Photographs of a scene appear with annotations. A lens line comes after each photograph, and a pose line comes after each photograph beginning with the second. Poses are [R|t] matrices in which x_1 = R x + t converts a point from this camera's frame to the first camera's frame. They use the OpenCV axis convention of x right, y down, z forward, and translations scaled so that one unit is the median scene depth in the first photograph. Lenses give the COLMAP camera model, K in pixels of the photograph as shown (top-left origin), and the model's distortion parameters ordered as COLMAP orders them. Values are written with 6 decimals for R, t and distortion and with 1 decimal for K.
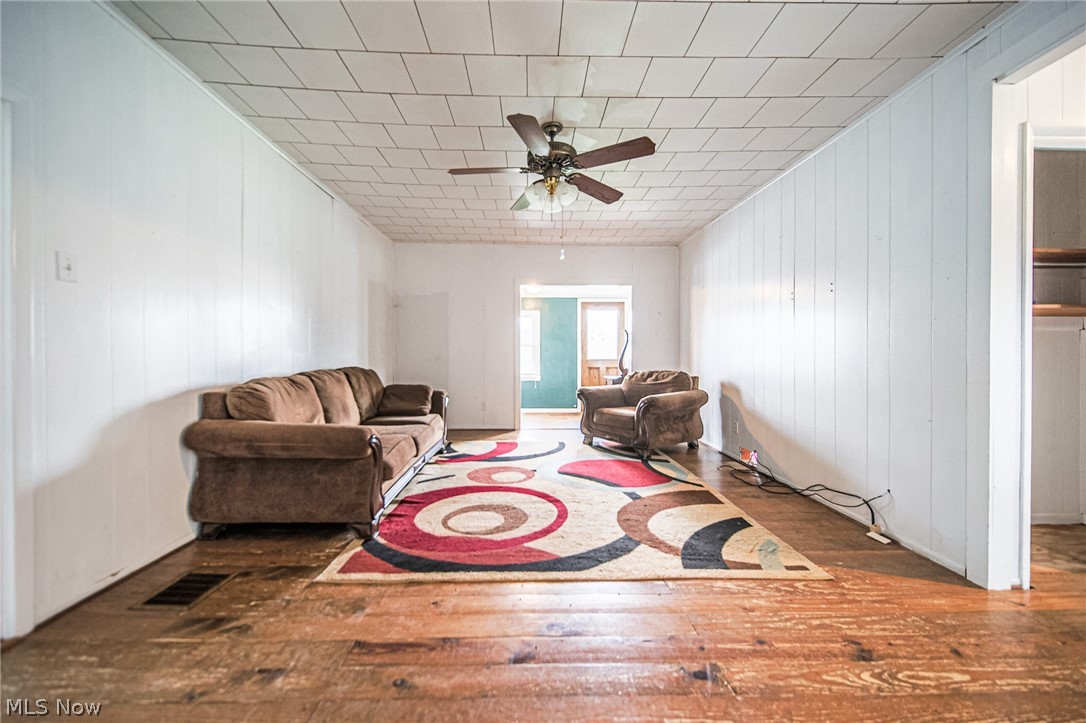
lens RADIAL K [[410.3, 0, 527.1], [0, 410.3, 356.8], [0, 0, 1]] dist [-0.000766, -0.000940]
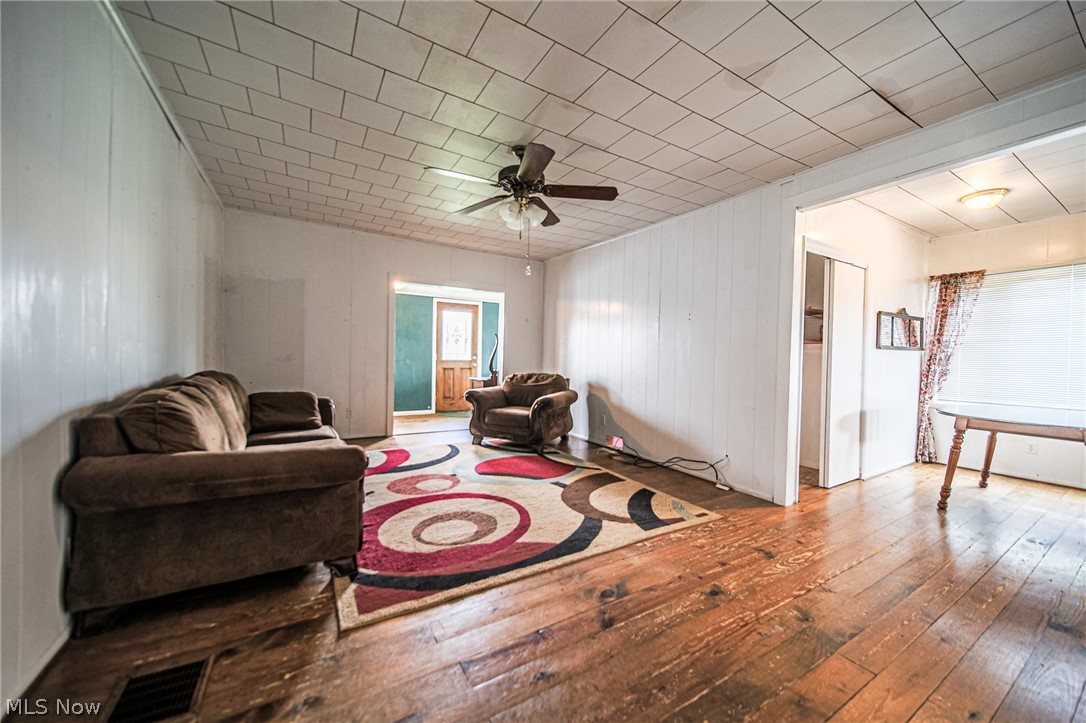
lens RADIAL K [[410.3, 0, 547.4], [0, 410.3, 363.9], [0, 0, 1]] dist [-0.000766, -0.000940]
pose [[0.856109, 0.009304, 0.516712, -0.485772], [-0.022700, 0.999550, 0.019612, -0.030486], [-0.516297, -0.028519, 0.855935, 0.046731]]
